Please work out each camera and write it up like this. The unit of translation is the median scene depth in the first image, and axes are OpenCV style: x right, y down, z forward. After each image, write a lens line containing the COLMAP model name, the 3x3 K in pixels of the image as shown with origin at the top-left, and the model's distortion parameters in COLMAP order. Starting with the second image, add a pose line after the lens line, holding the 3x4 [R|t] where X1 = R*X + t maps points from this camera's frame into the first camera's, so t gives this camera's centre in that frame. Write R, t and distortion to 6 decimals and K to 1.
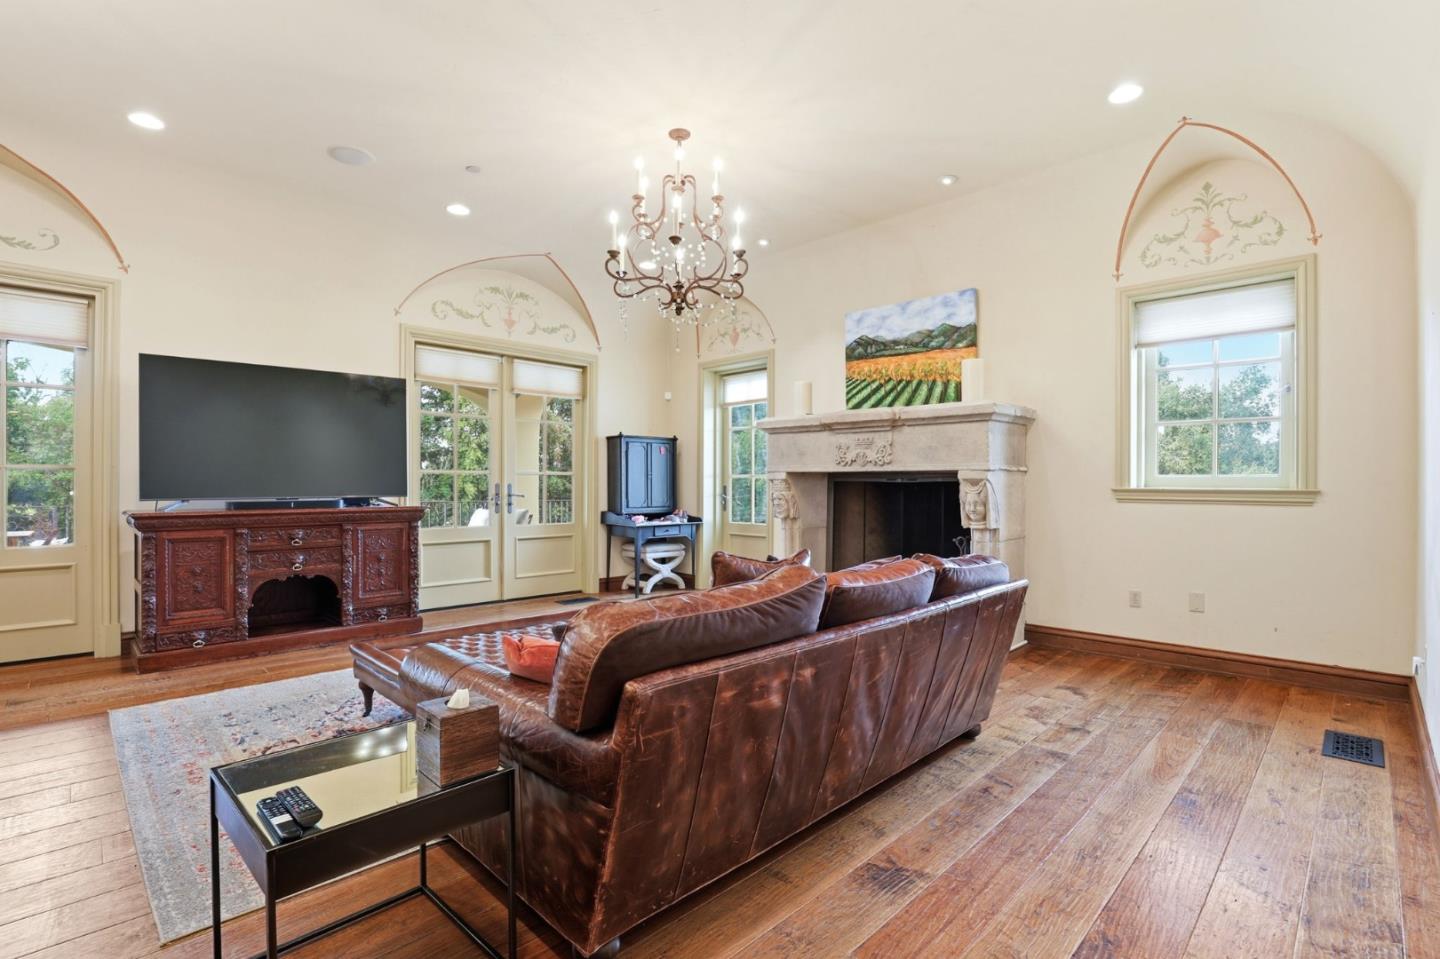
lens RADIAL K [[664.0, 0, 722.2], [0, 664.0, 486.4], [0, 0, 1]] dist [-0.035265, 0.007682]
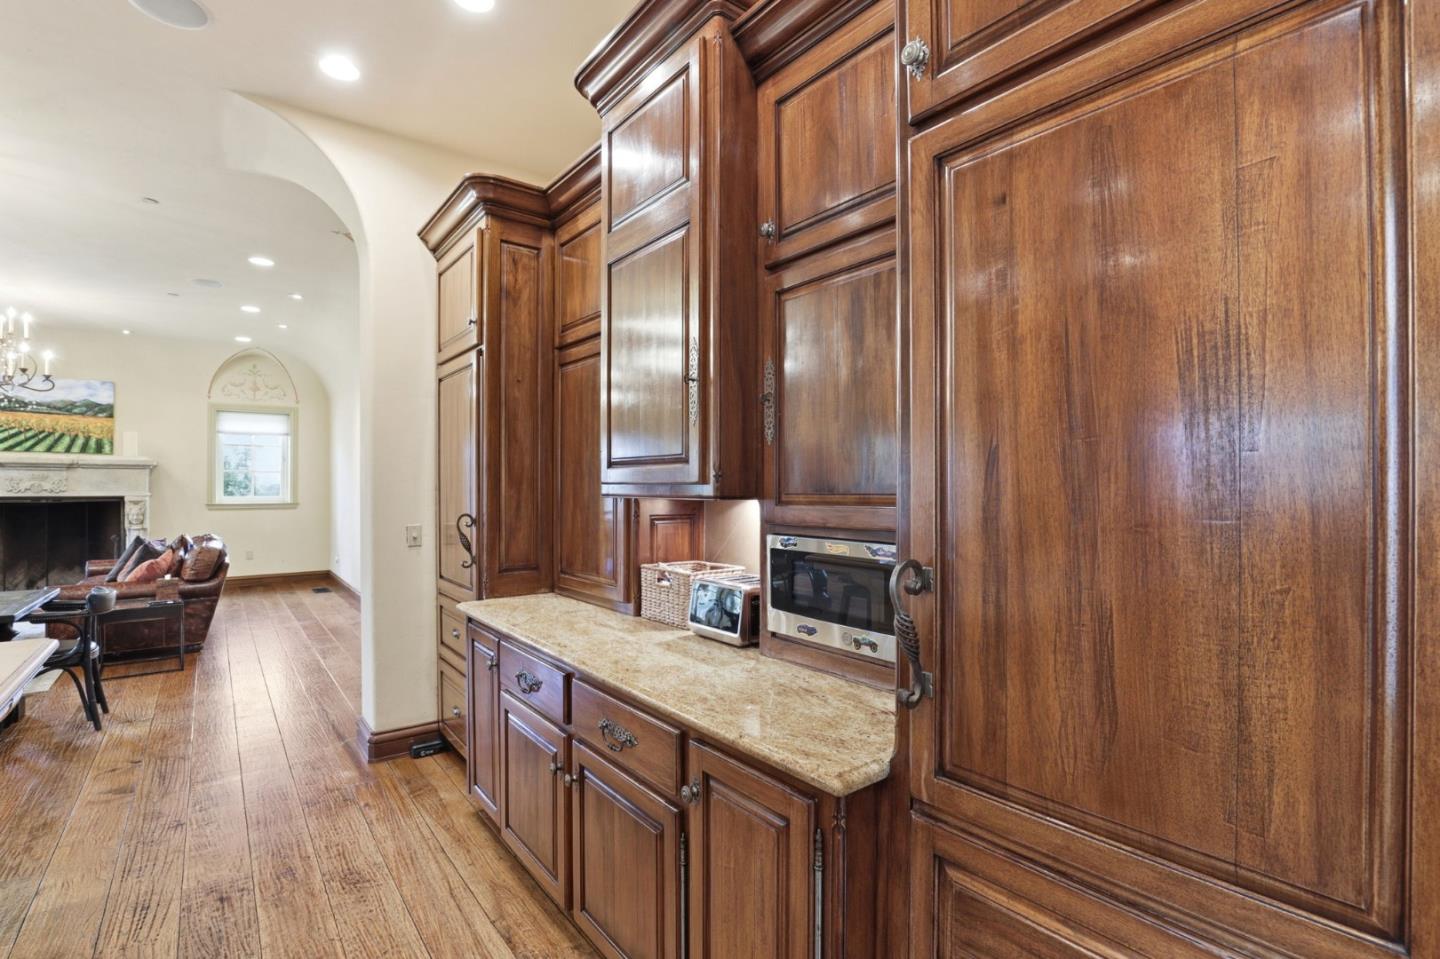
lens RADIAL K [[664.0, 0, 722.2], [0, 664.0, 486.4], [0, 0, 1]] dist [-0.035265, 0.007682]
pose [[0.113958, -0.004667, 0.993475, -1.089731], [0.004140, 0.999983, 0.004223, -0.047170], [-0.993477, 0.003631, 0.113975, -0.708985]]
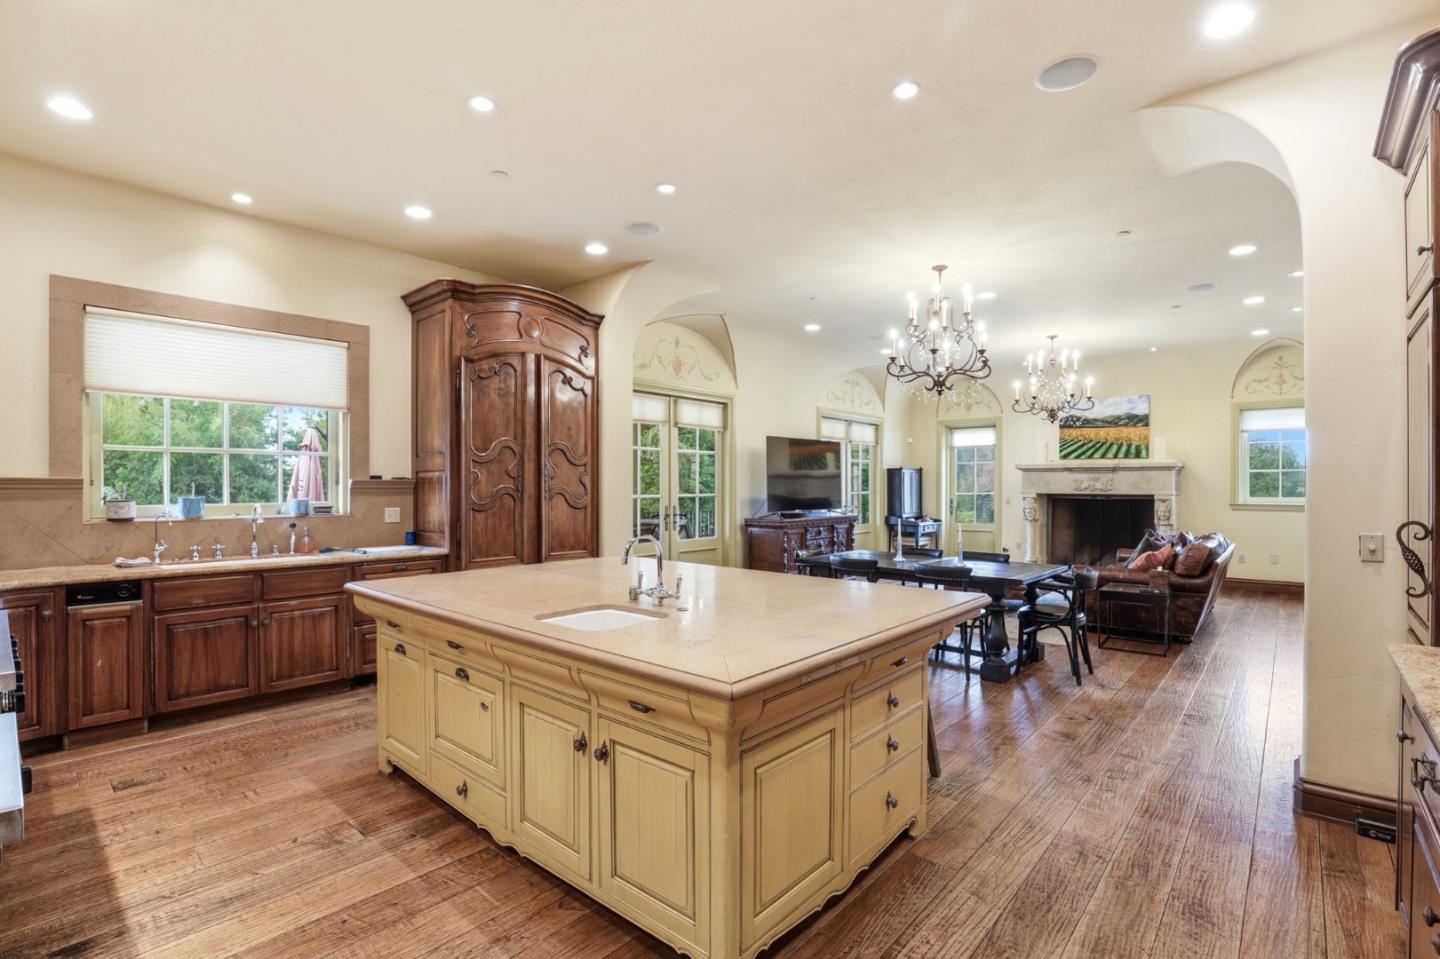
lens RADIAL K [[664.0, 0, 722.2], [0, 664.0, 486.4], [0, 0, 1]] dist [-0.035265, 0.007682]
pose [[0.997553, -0.002286, 0.069872, -0.996278], [0.002517, 0.999992, -0.003206, -0.043095], [-0.069864, 0.003374, 0.997551, -0.795521]]
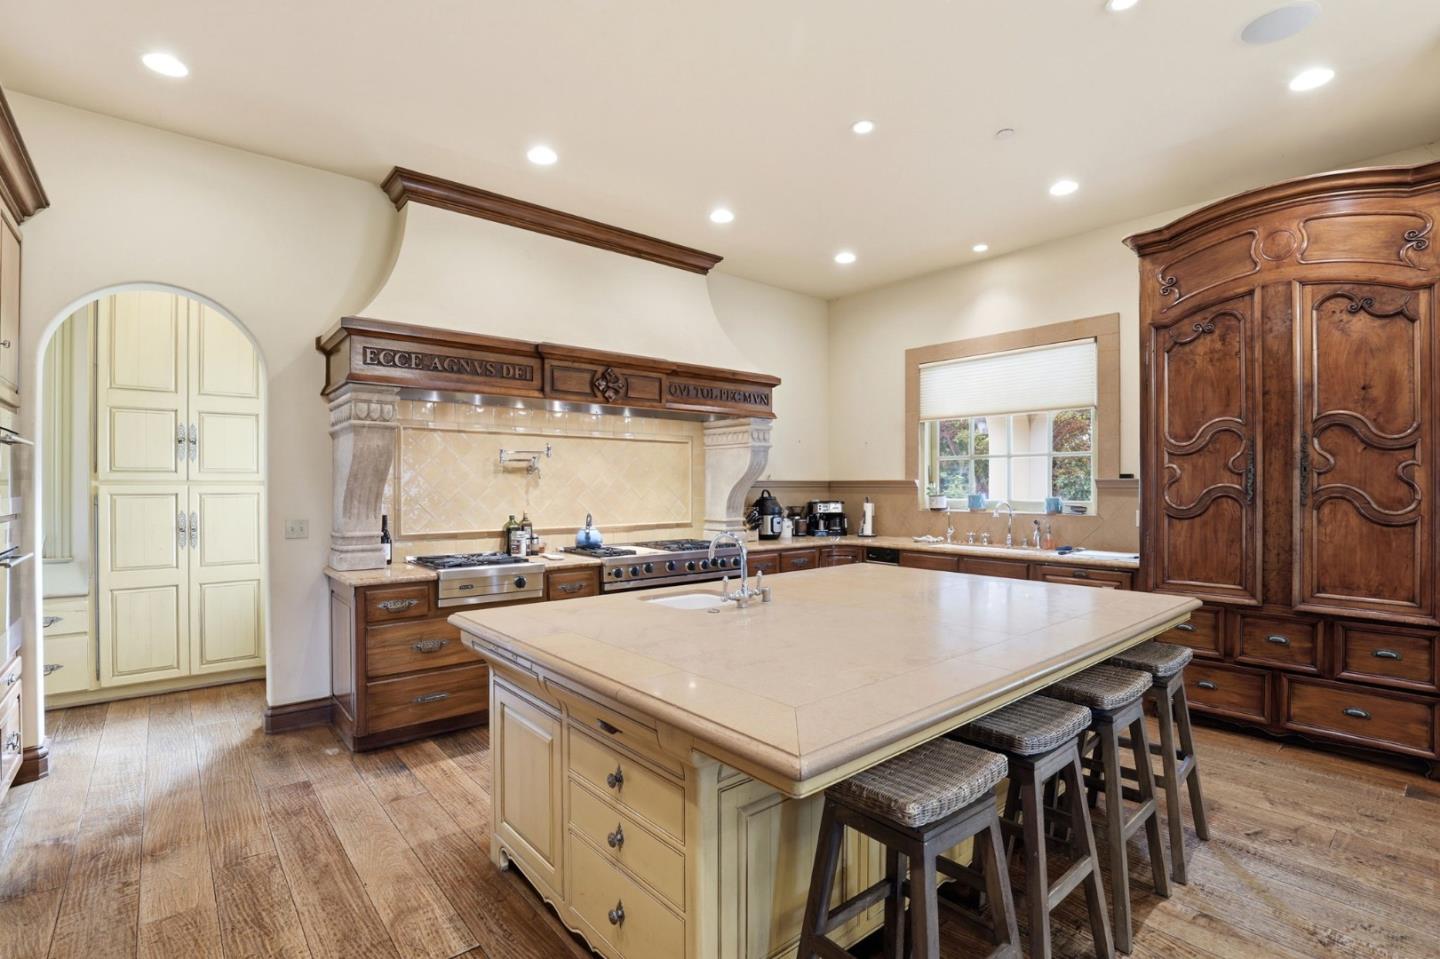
lens RADIAL K [[669.1, 0, 717.9], [0, 669.1, 485.0], [0, 0, 1]] dist [-0.036397, 0.007938]
pose [[-0.074251, -0.001812, -0.997238, -0.482023], [-0.004430, 0.999989, -0.001487, -0.045208], [0.997230, 0.004308, -0.074258, -0.235961]]
